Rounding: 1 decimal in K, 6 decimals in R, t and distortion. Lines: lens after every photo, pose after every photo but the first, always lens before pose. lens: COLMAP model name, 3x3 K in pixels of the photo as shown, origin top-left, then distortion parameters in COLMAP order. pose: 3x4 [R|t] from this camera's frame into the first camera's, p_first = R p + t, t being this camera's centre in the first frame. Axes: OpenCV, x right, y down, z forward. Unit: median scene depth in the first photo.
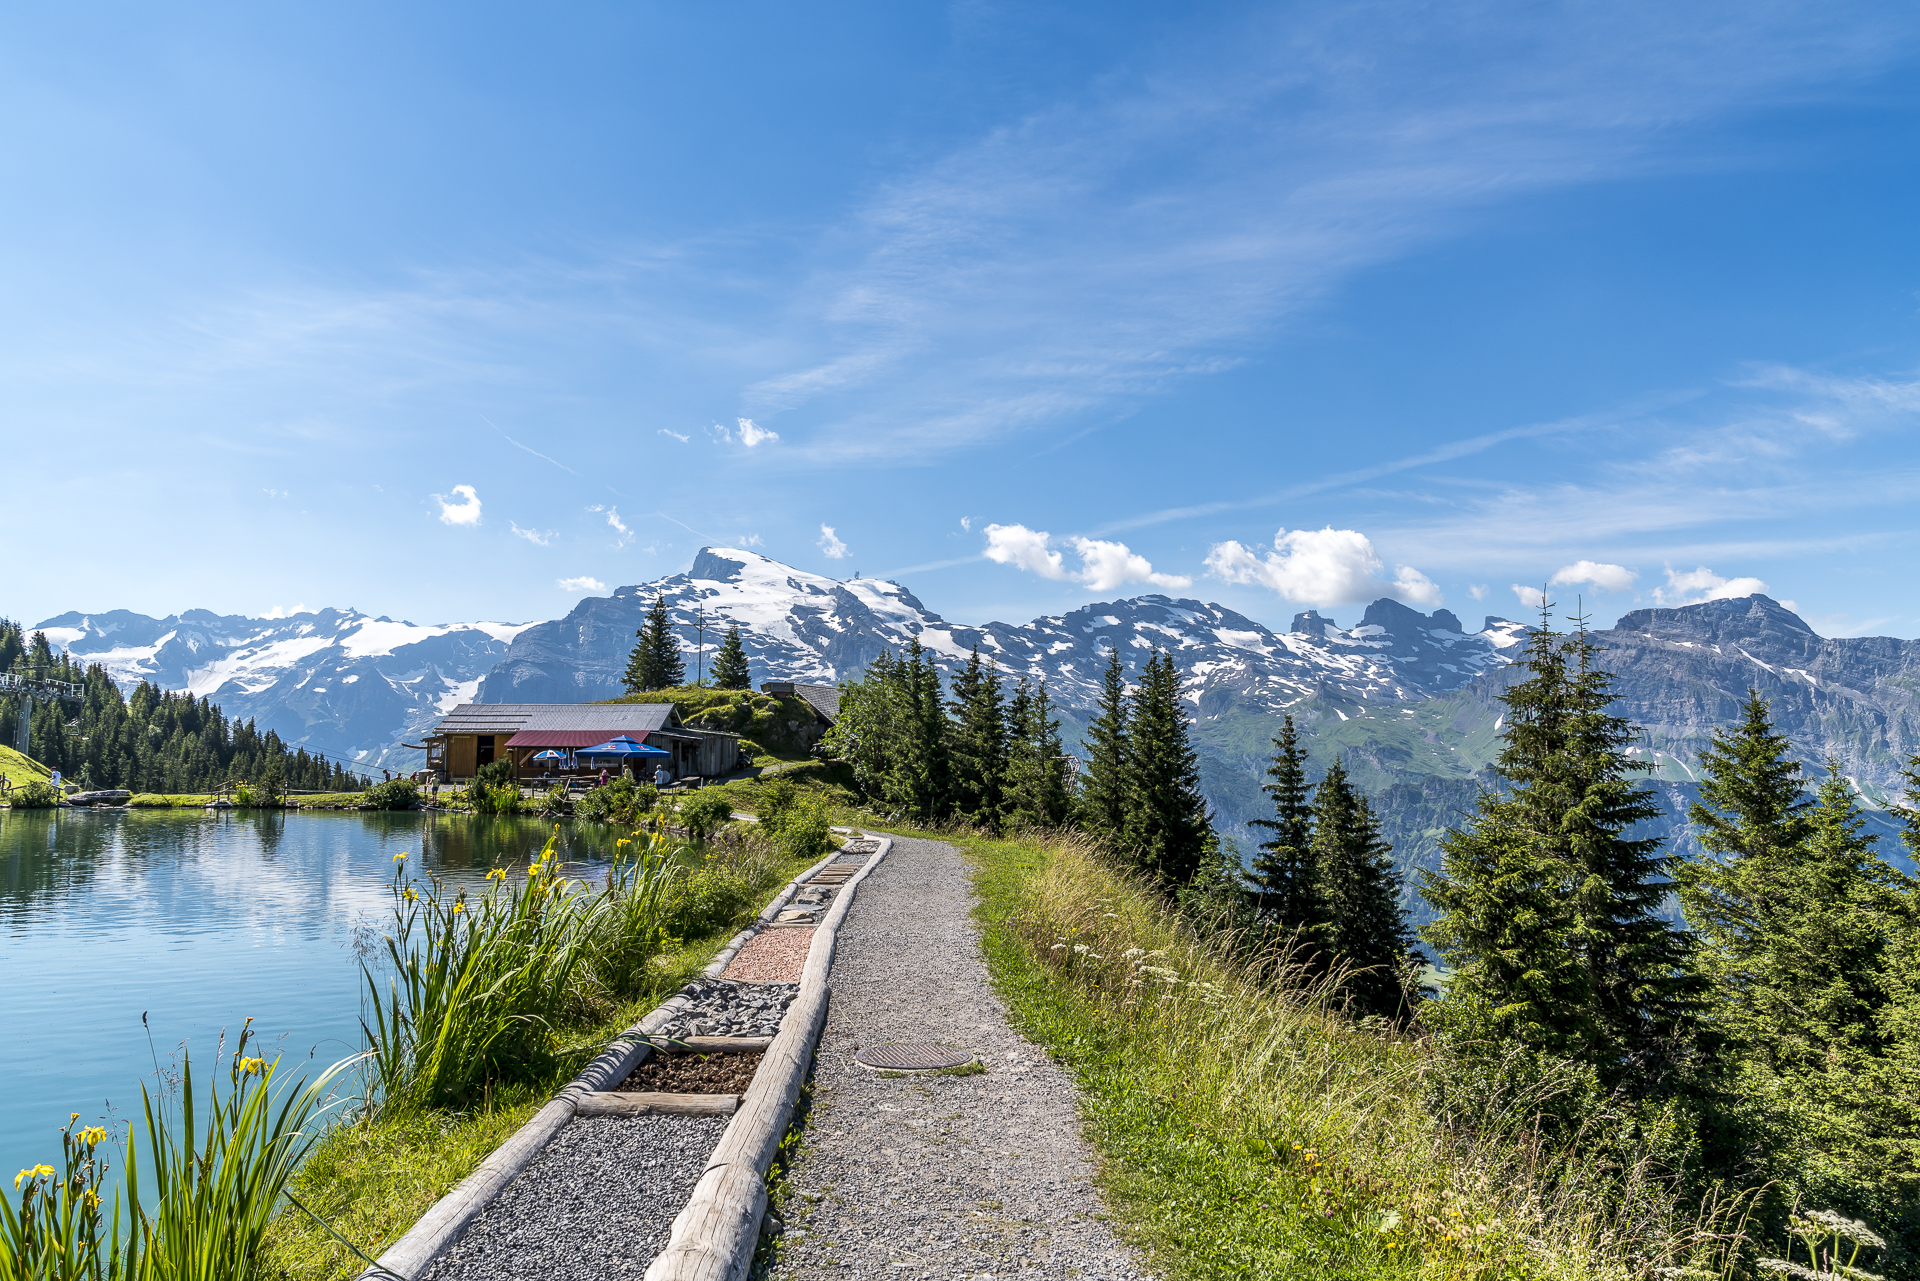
lens RADIAL K [[1284.6, 0, 937.5], [0, 1284.6, 673.9], [0, 0, 1]] dist [-0.027744, 0.018708]
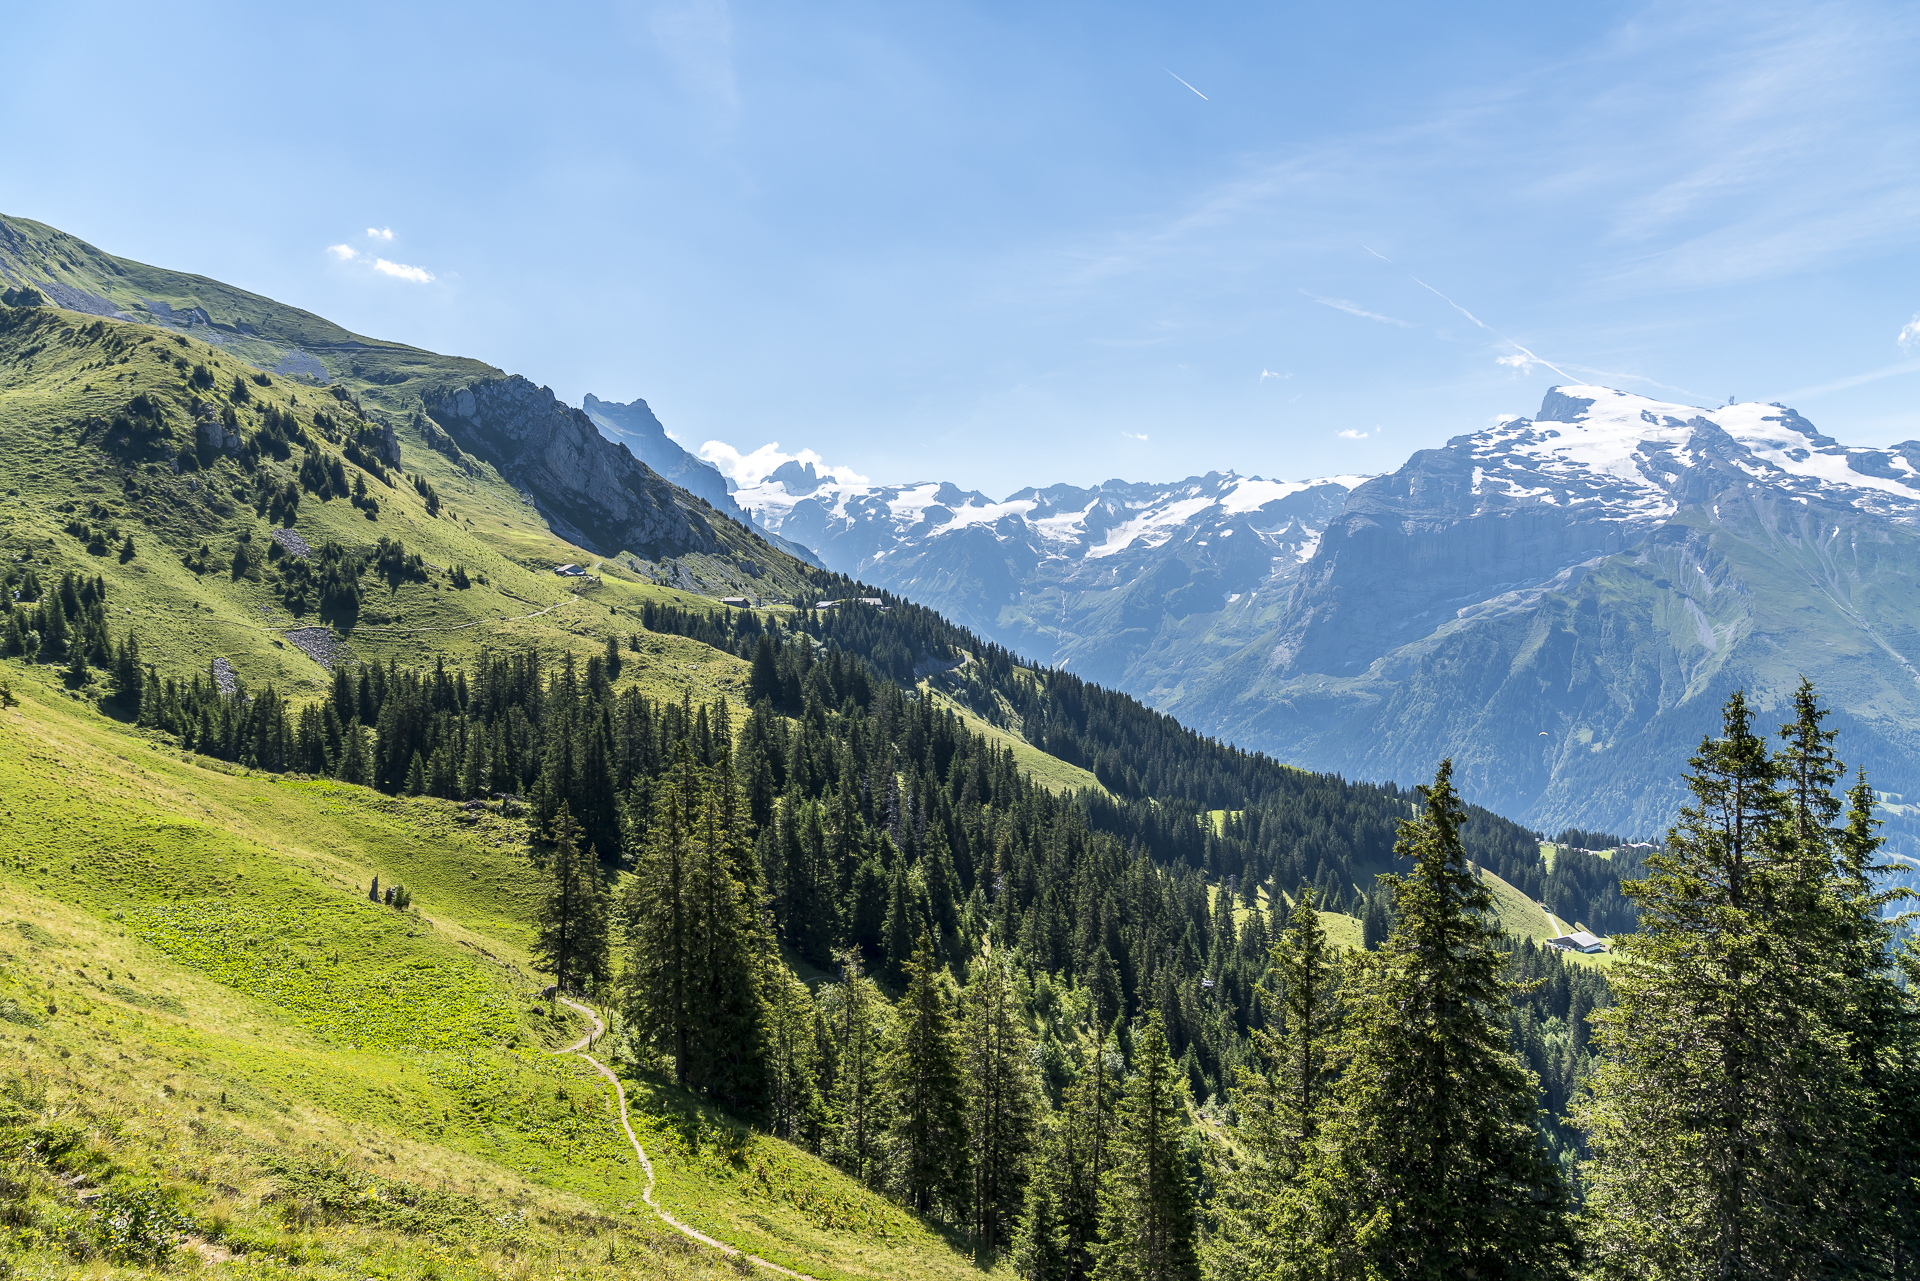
lens RADIAL K [[1284.6, 0, 937.5], [0, 1284.6, 673.9], [0, 0, 1]] dist [-0.027744, 0.018708]
pose [[0.775491, 0.033339, -0.630478, 0.080926], [0.043986, 0.993326, 0.106629, -0.004914], [0.629825, -0.110421, 0.768848, -0.081000]]
